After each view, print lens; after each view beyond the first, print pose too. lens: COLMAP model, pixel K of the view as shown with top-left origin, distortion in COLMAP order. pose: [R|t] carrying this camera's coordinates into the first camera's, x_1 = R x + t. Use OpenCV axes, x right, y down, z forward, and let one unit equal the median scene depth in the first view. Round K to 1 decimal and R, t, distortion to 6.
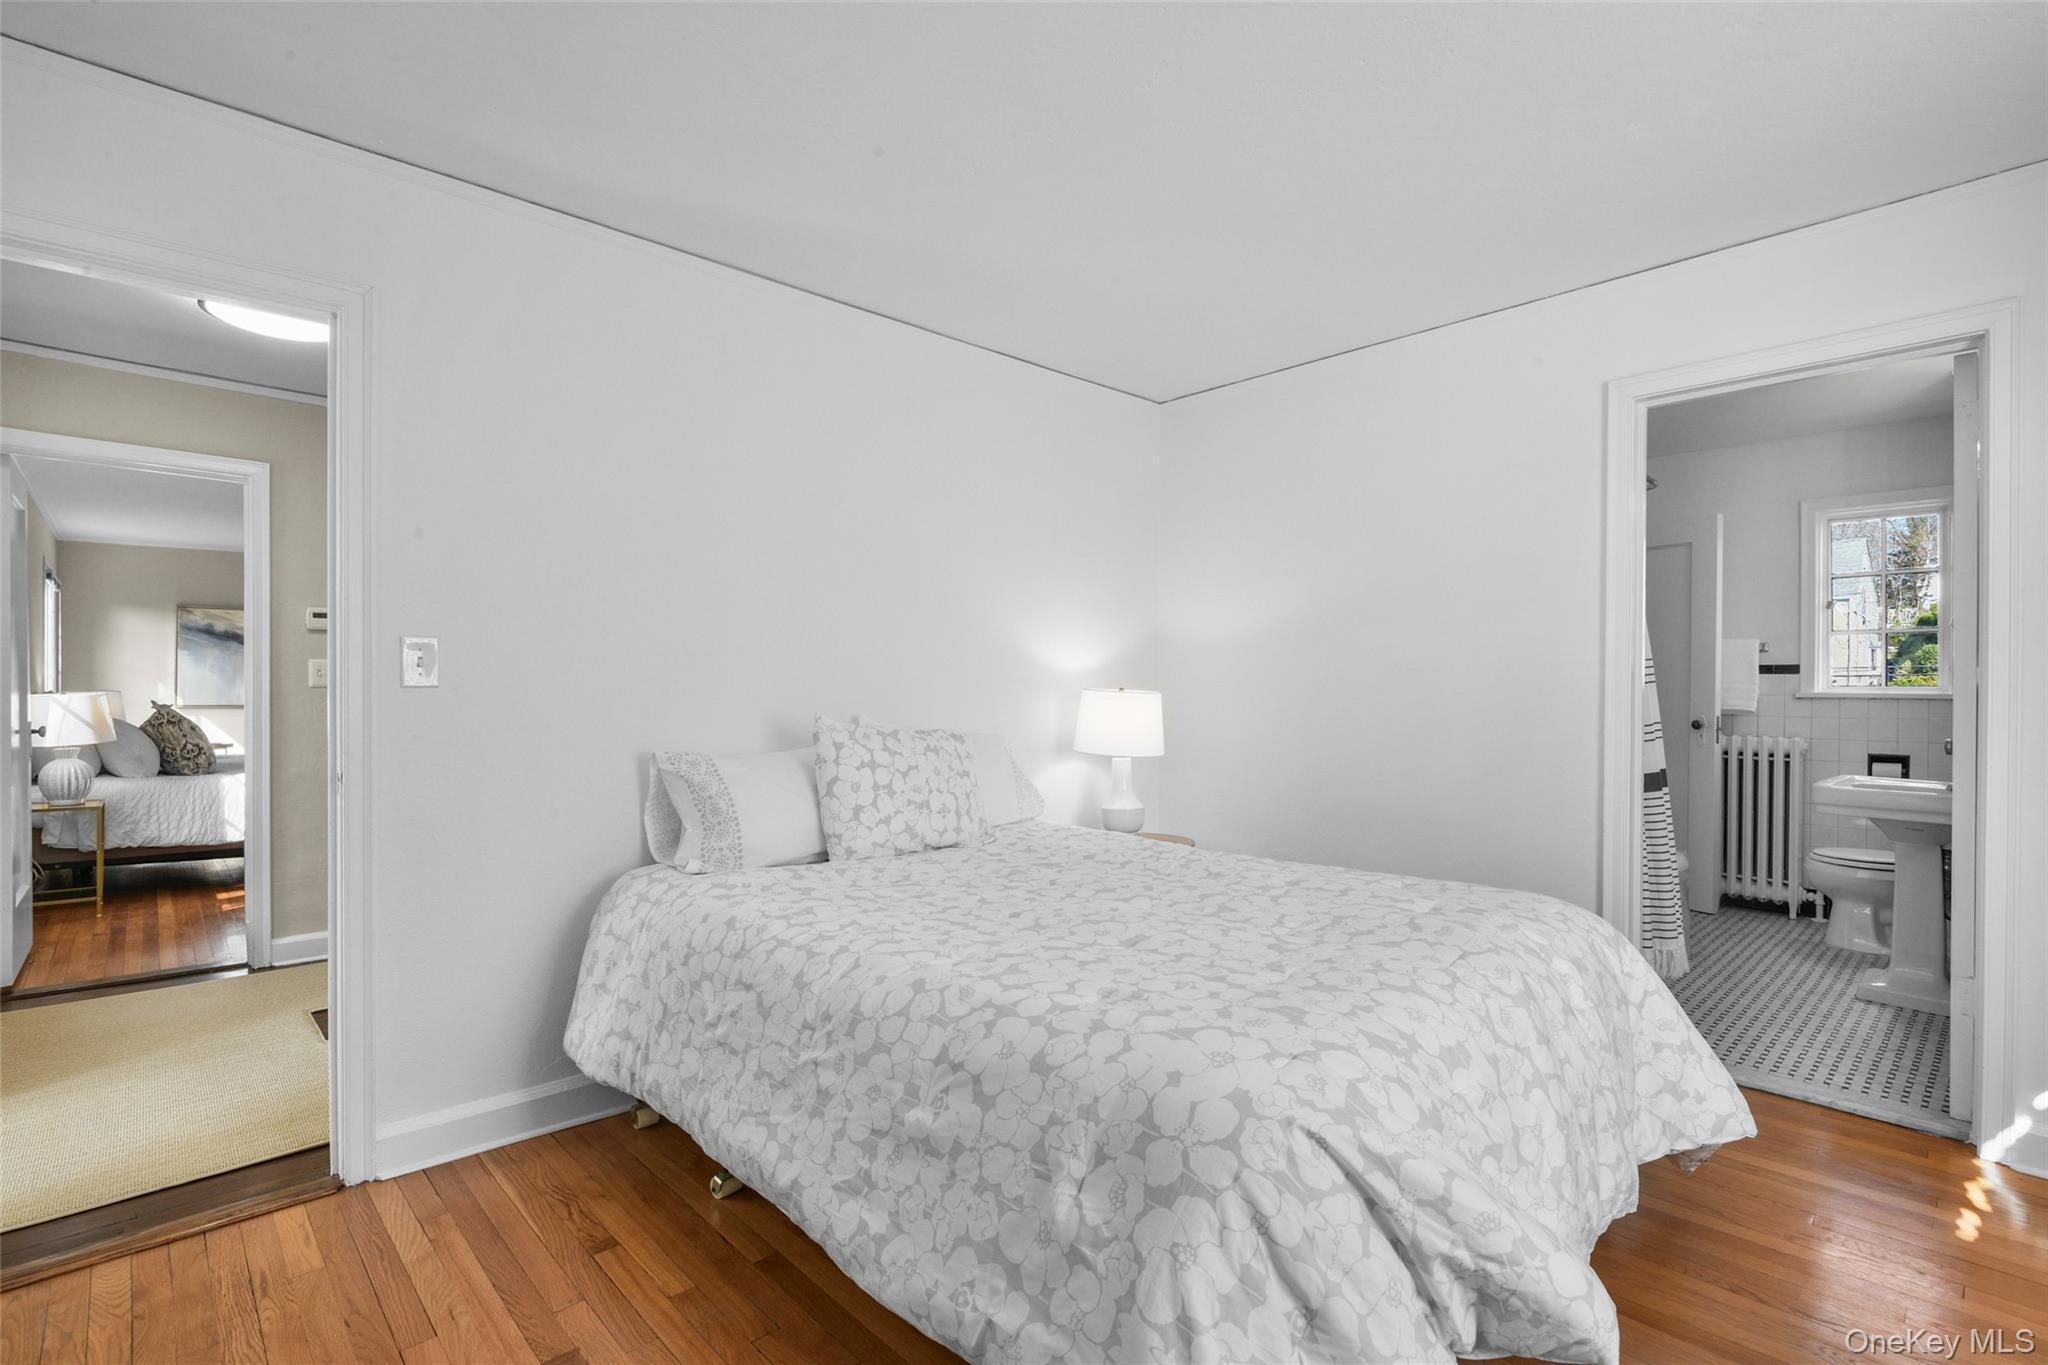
lens RADIAL K [[967.0, 0, 1022.0], [0, 967.0, 689.7], [0, 0, 1]] dist [0.000328, 0.002185]
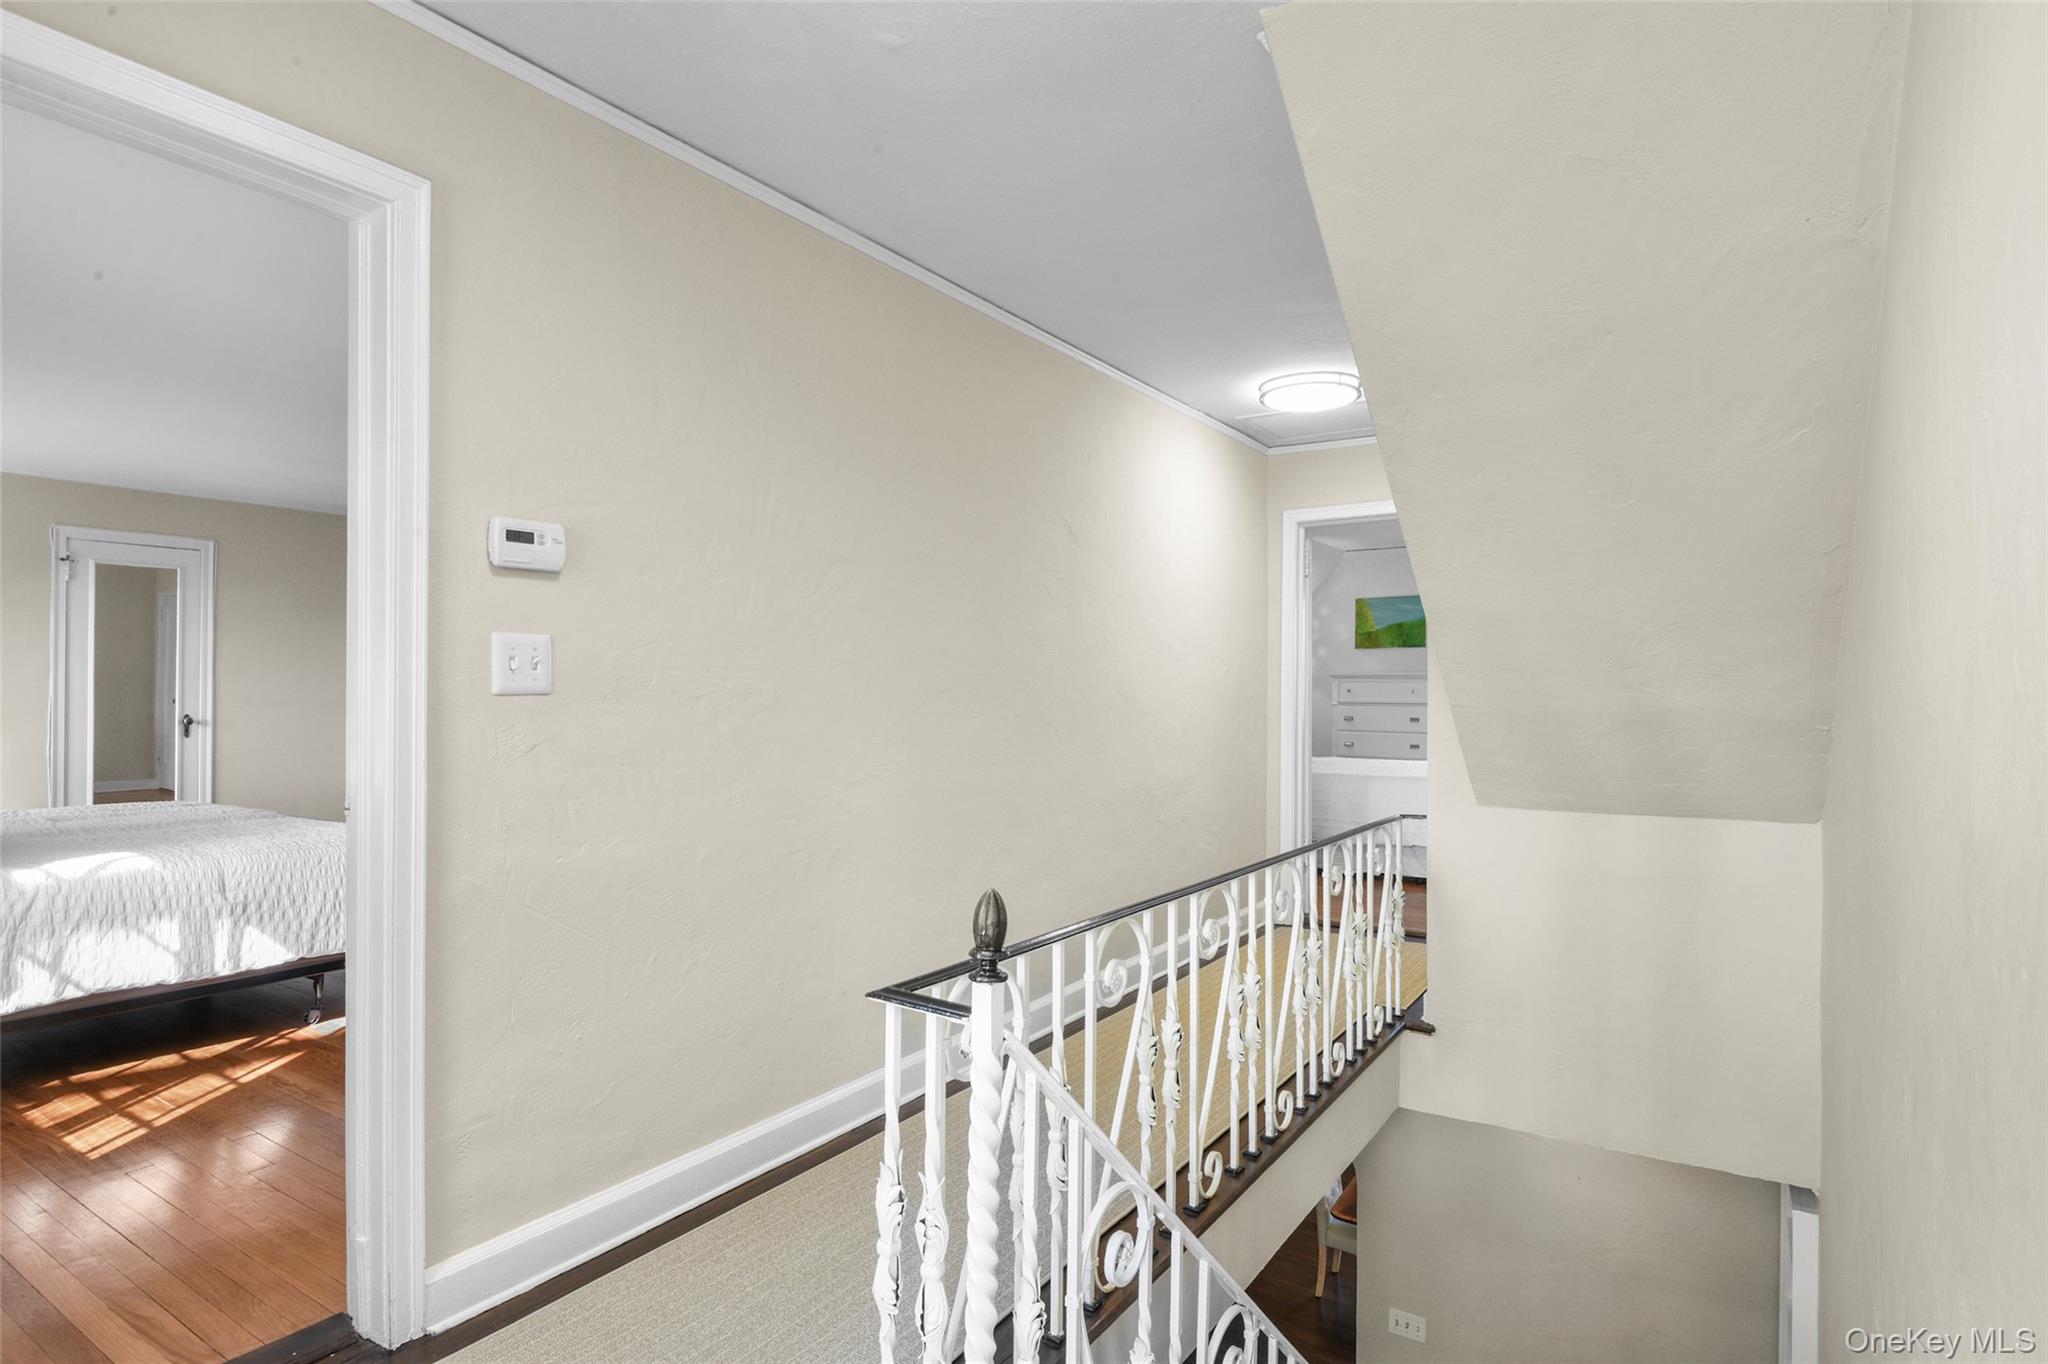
lens RADIAL K [[1084.4, 0, 1030.1], [0, 1084.4, 686.1], [0, 0, 1]] dist [-0.001787, -0.001794]
pose [[0.968006, -0.000372, 0.250928, -0.438832], [0.001797, 0.999984, -0.005450, -0.002011], [-0.250922, 0.005726, 0.967990, 0.314042]]
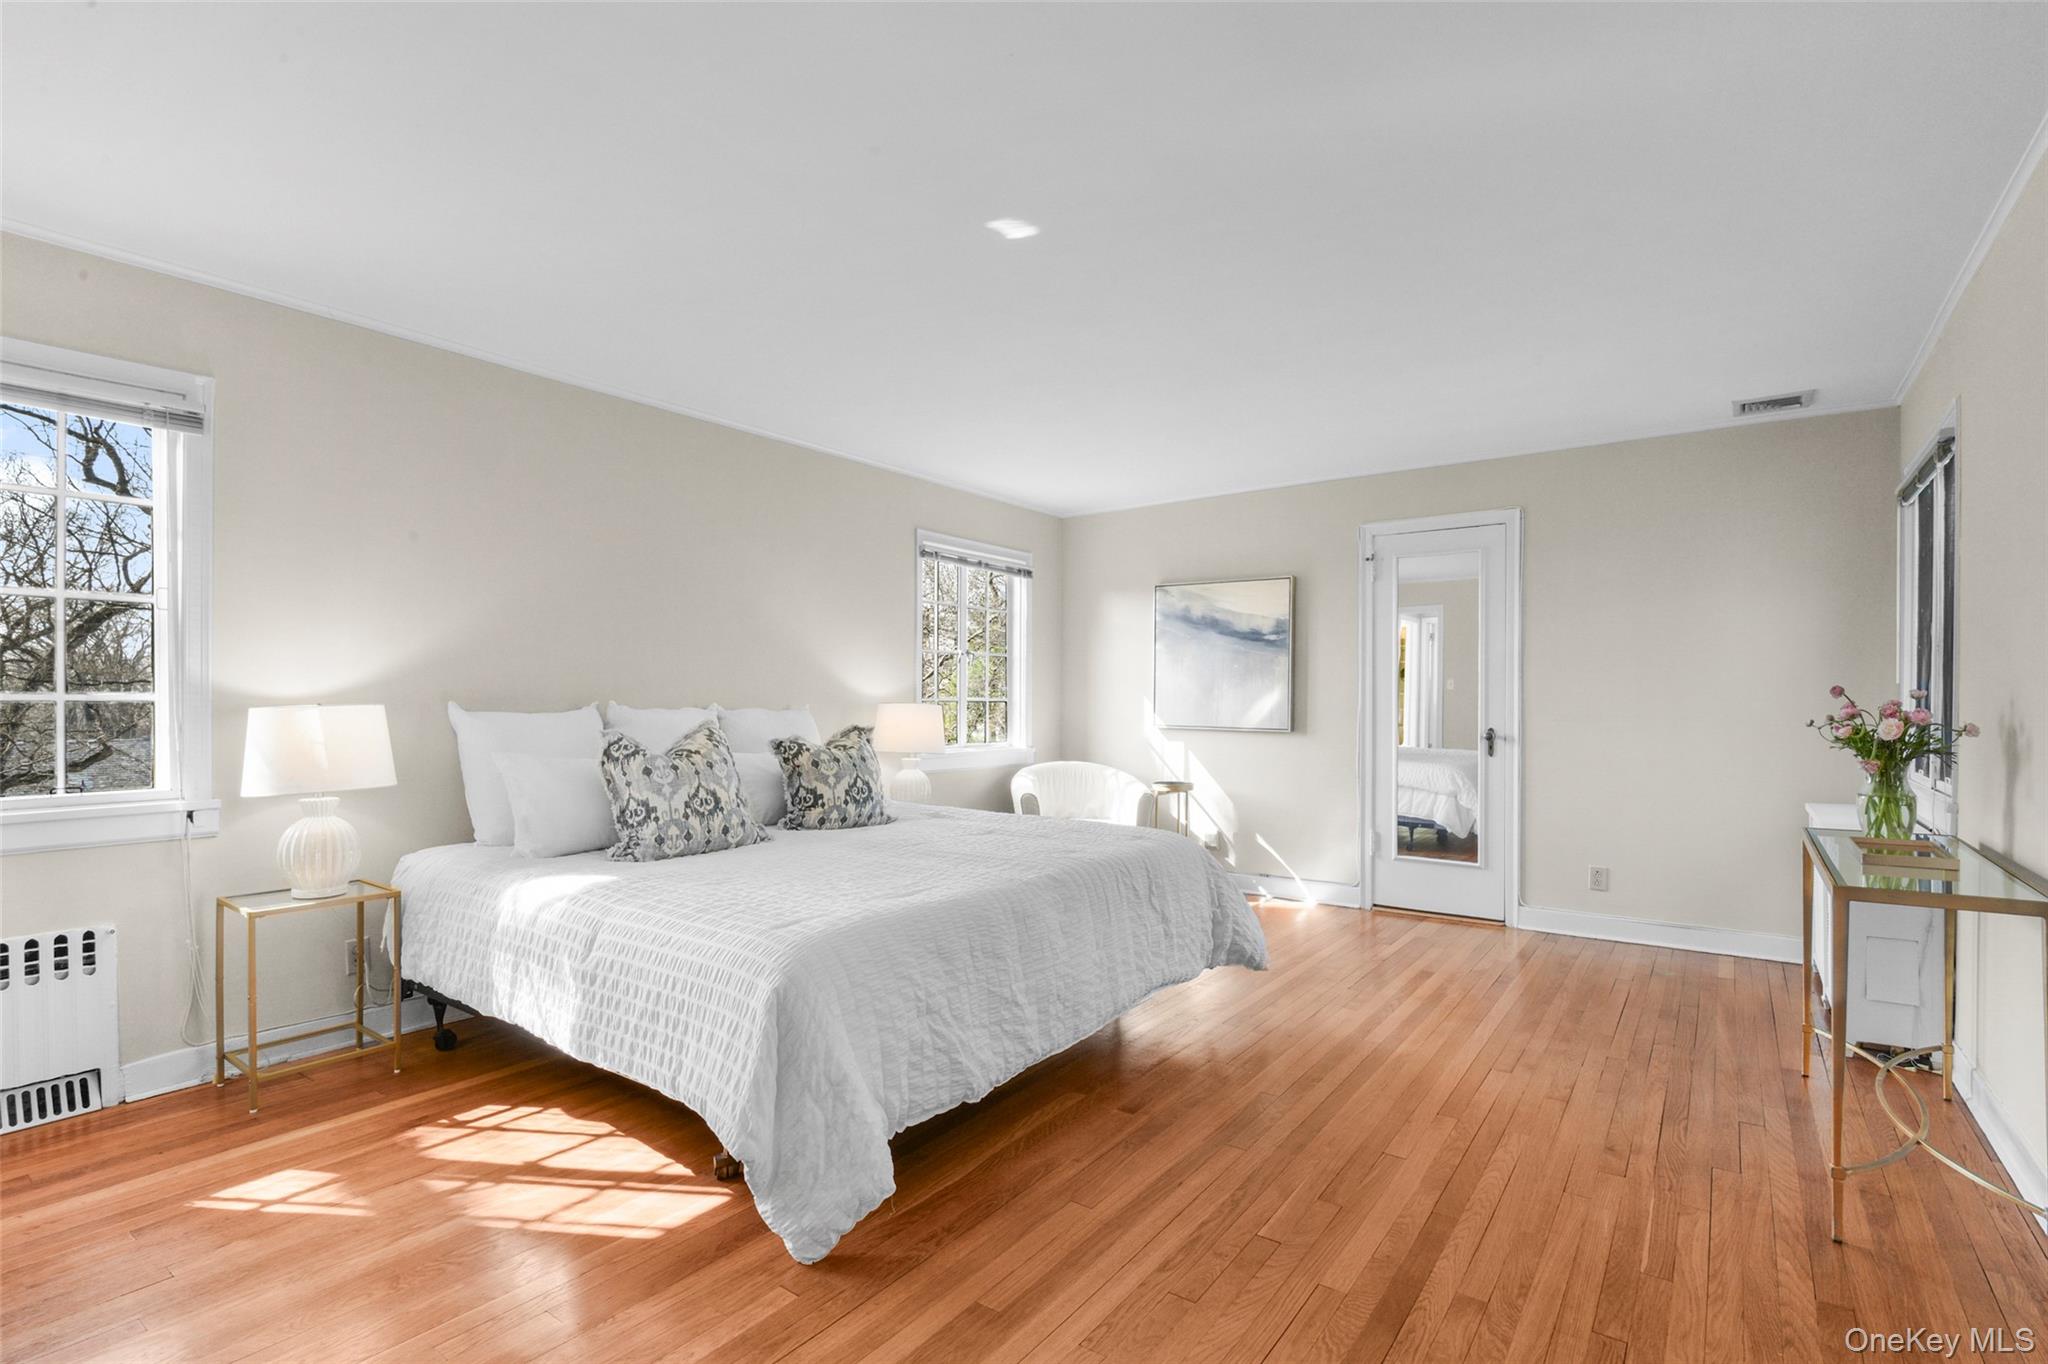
lens RADIAL K [[976.4, 0, 1036.5], [0, 976.4, 692.3], [0, 0, 1]] dist [0.006065, 0.001011]
pose [[0.208711, -0.008725, -0.977938, -0.269599], [-0.004603, 0.999940, -0.009904, -0.000337], [0.977967, 0.006569, 0.208658, 1.103053]]
